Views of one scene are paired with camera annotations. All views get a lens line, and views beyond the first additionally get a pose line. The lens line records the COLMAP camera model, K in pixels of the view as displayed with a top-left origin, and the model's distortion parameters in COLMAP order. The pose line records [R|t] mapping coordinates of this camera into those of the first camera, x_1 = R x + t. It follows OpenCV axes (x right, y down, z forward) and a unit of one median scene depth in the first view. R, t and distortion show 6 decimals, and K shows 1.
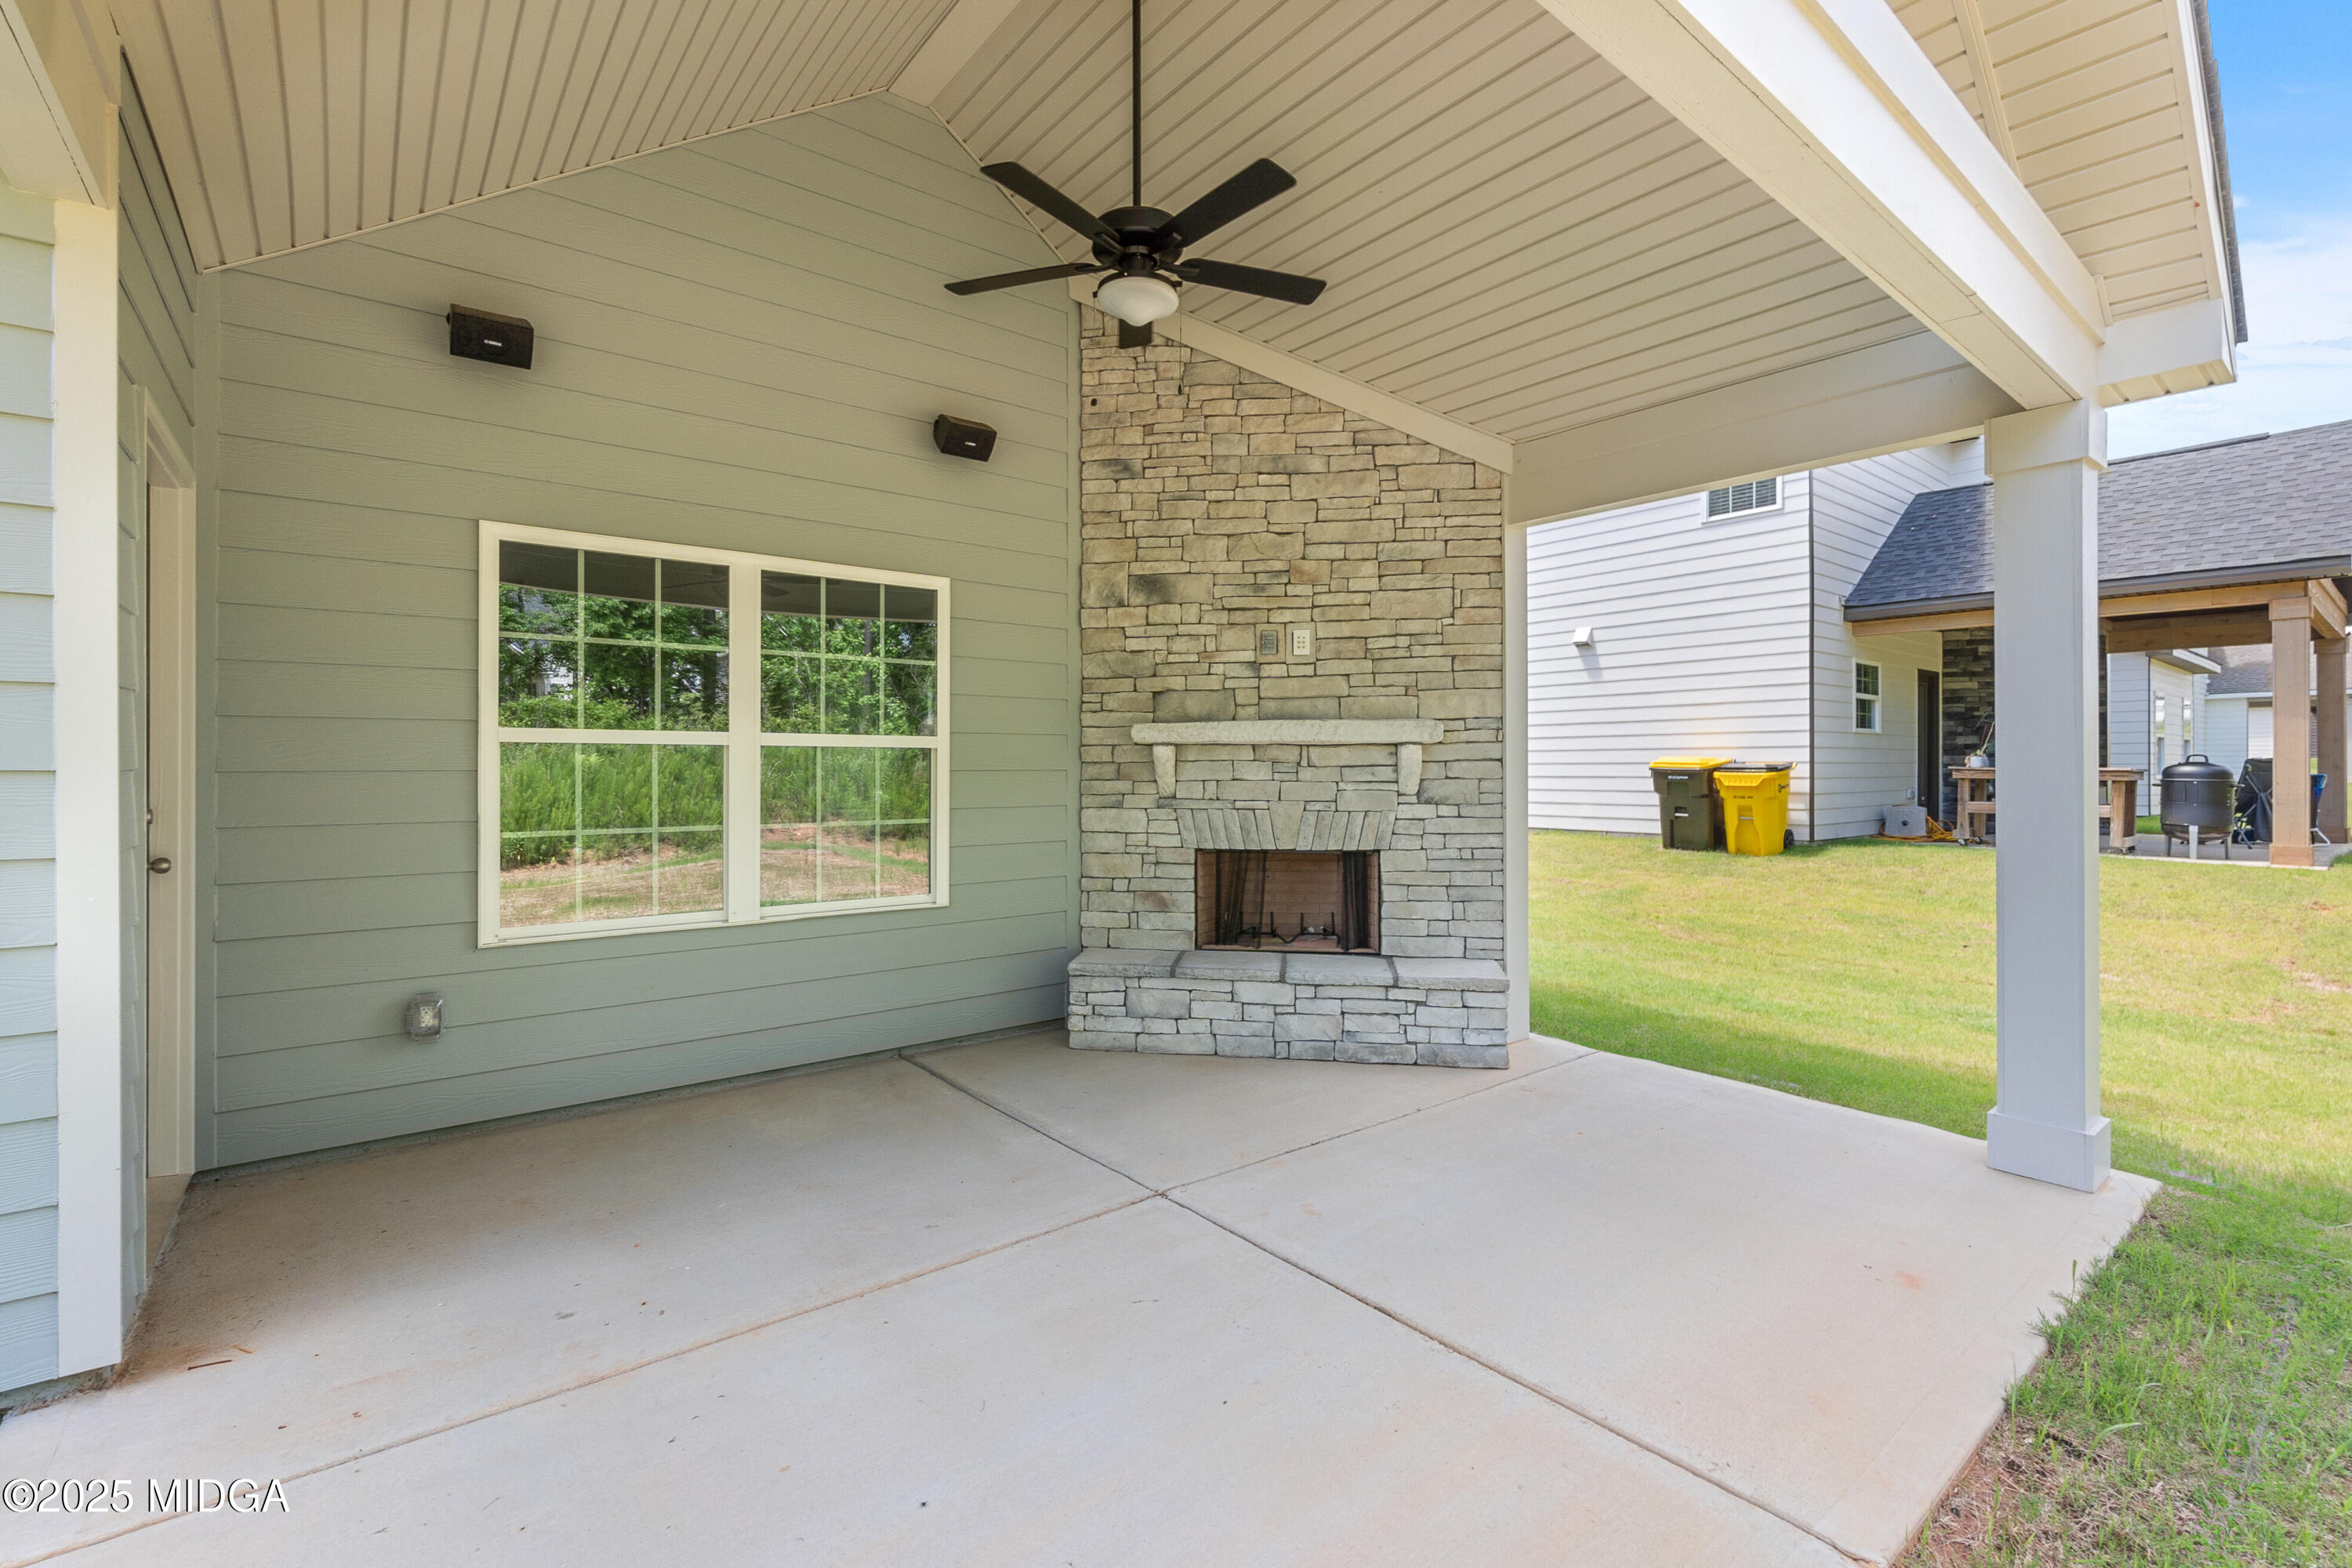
lens RADIAL K [[1019.3, 0, 1165.9], [0, 1019.3, 770.2], [0, 0, 1]] dist [-0.002740, 0.000175]
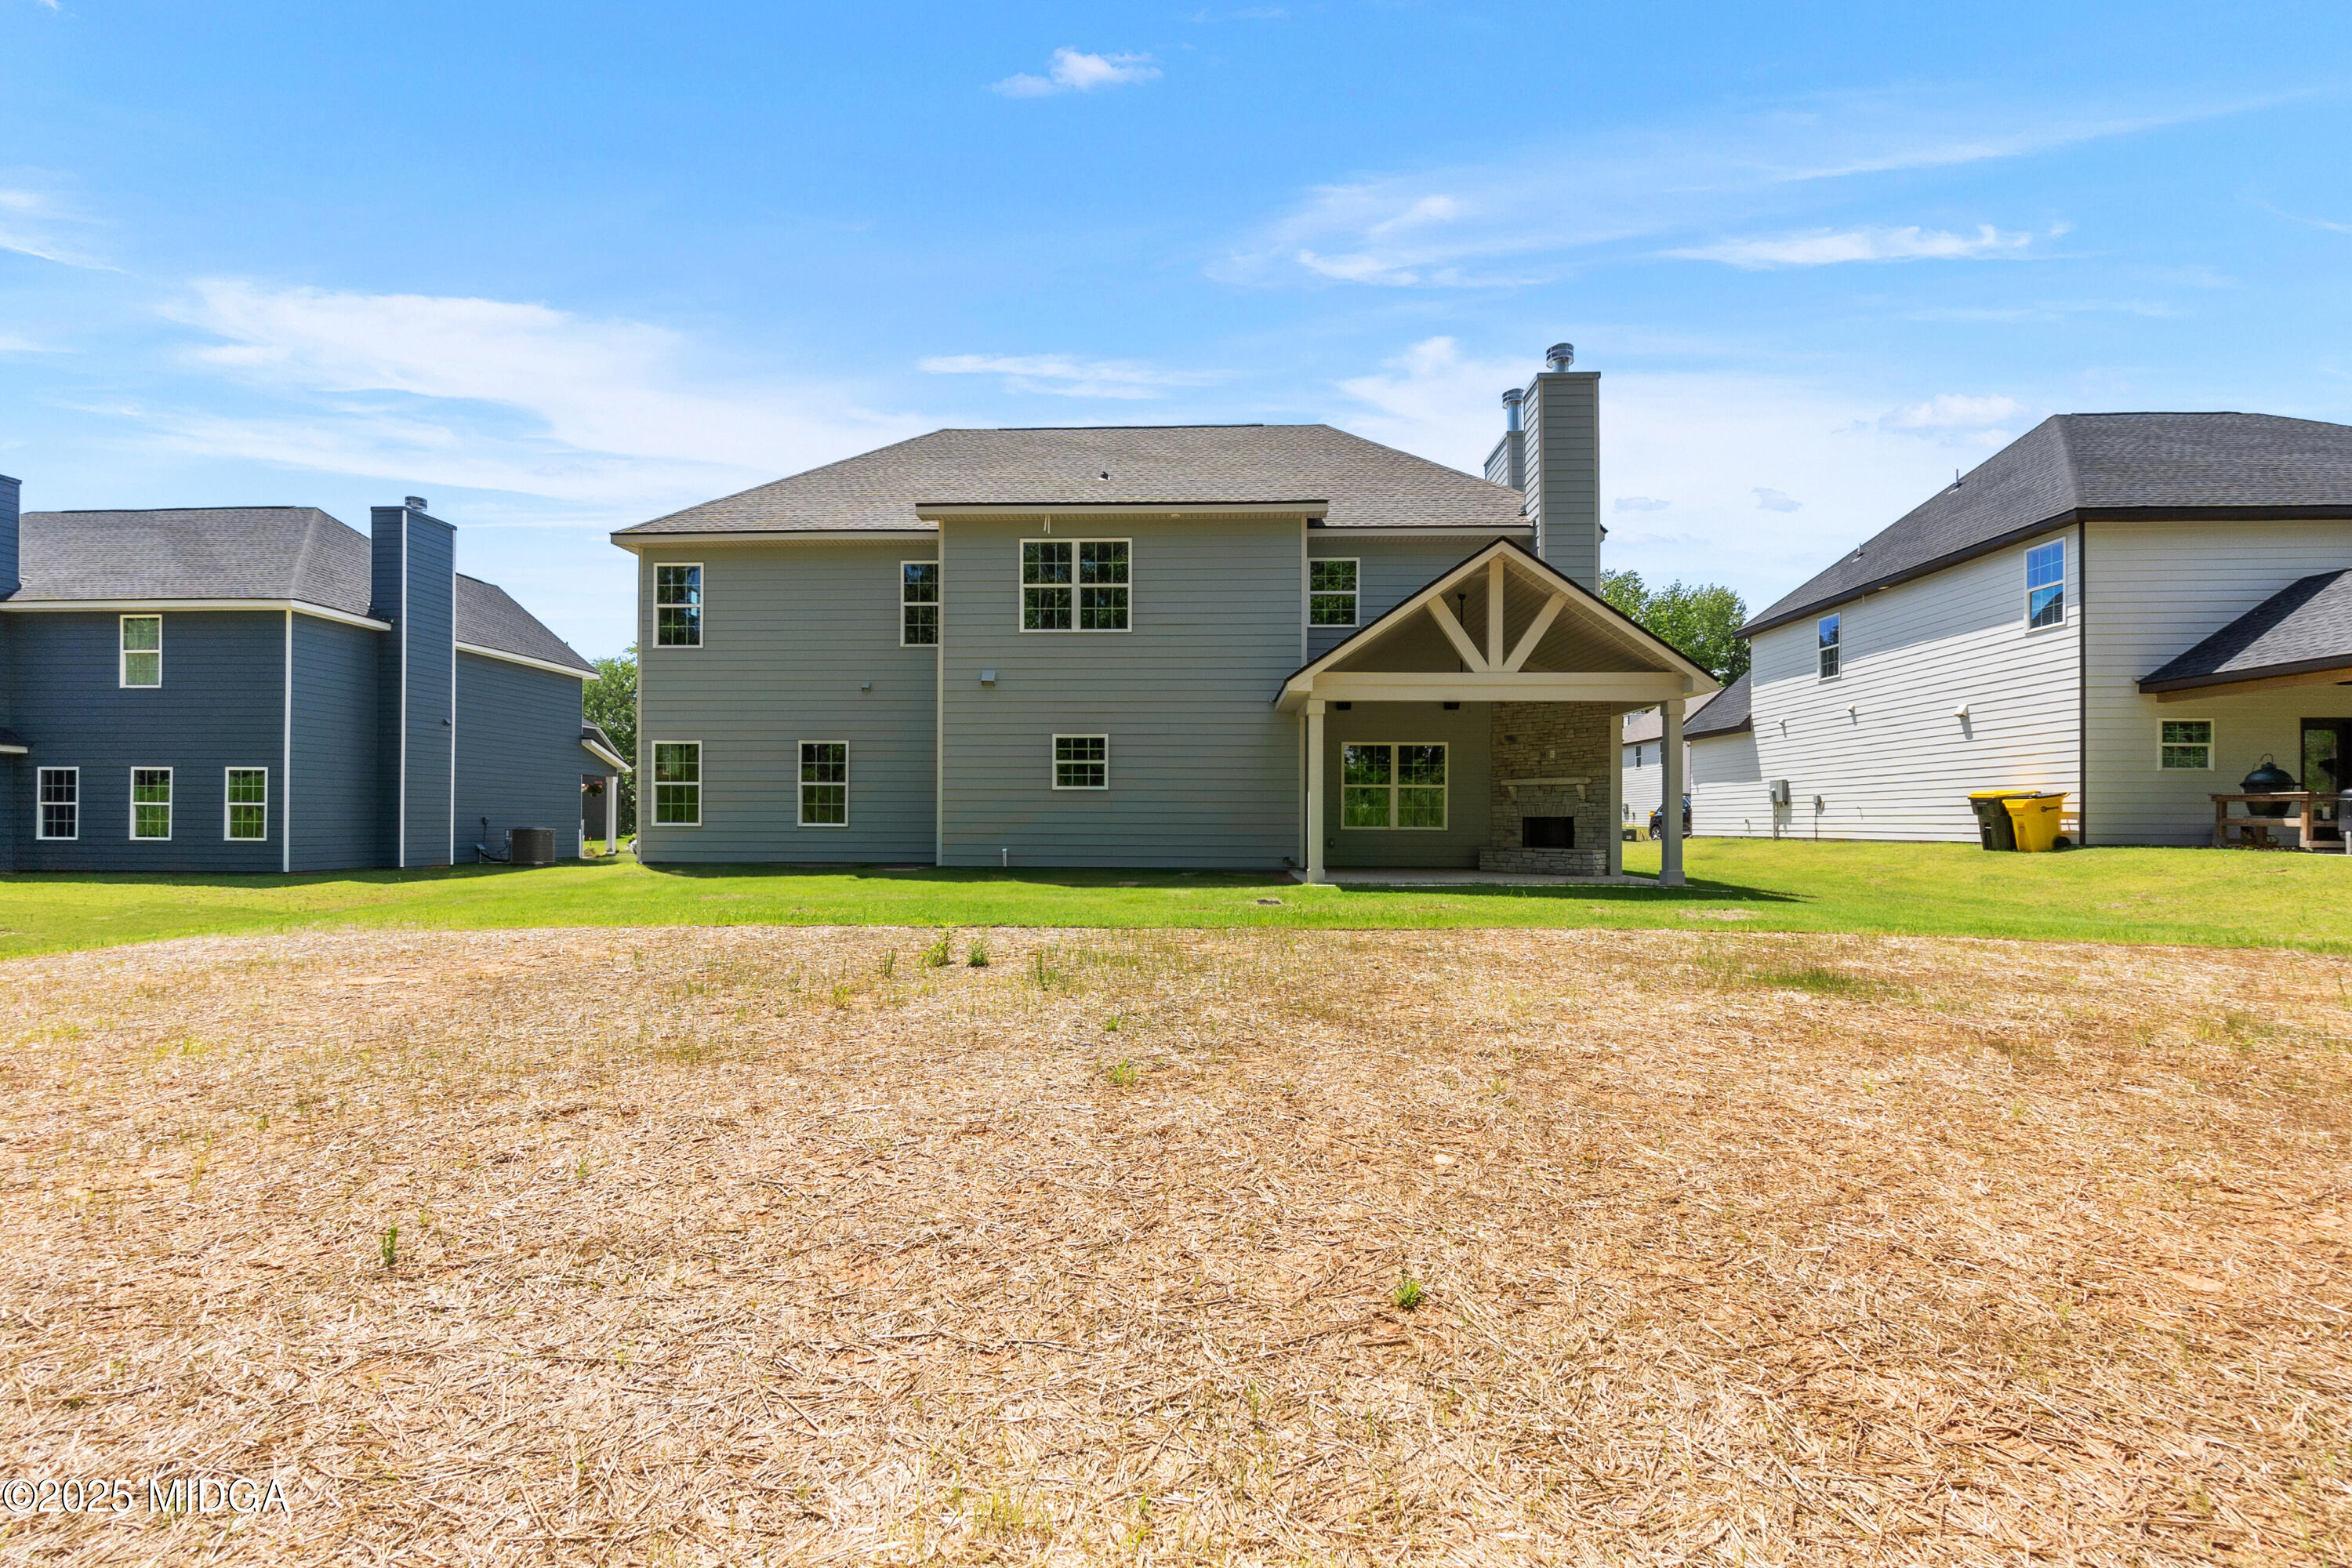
lens RADIAL K [[1019.3, 0, 1177.9], [0, 1019.3, 831.4], [0, 0, 1]] dist [-0.002740, 0.000175]
pose [[0.761562, 0.008948, -0.648030, 1.350446], [-0.006622, 0.999960, 0.006025, 0.113090], [0.648058, -0.000297, 0.761591, -2.303160]]
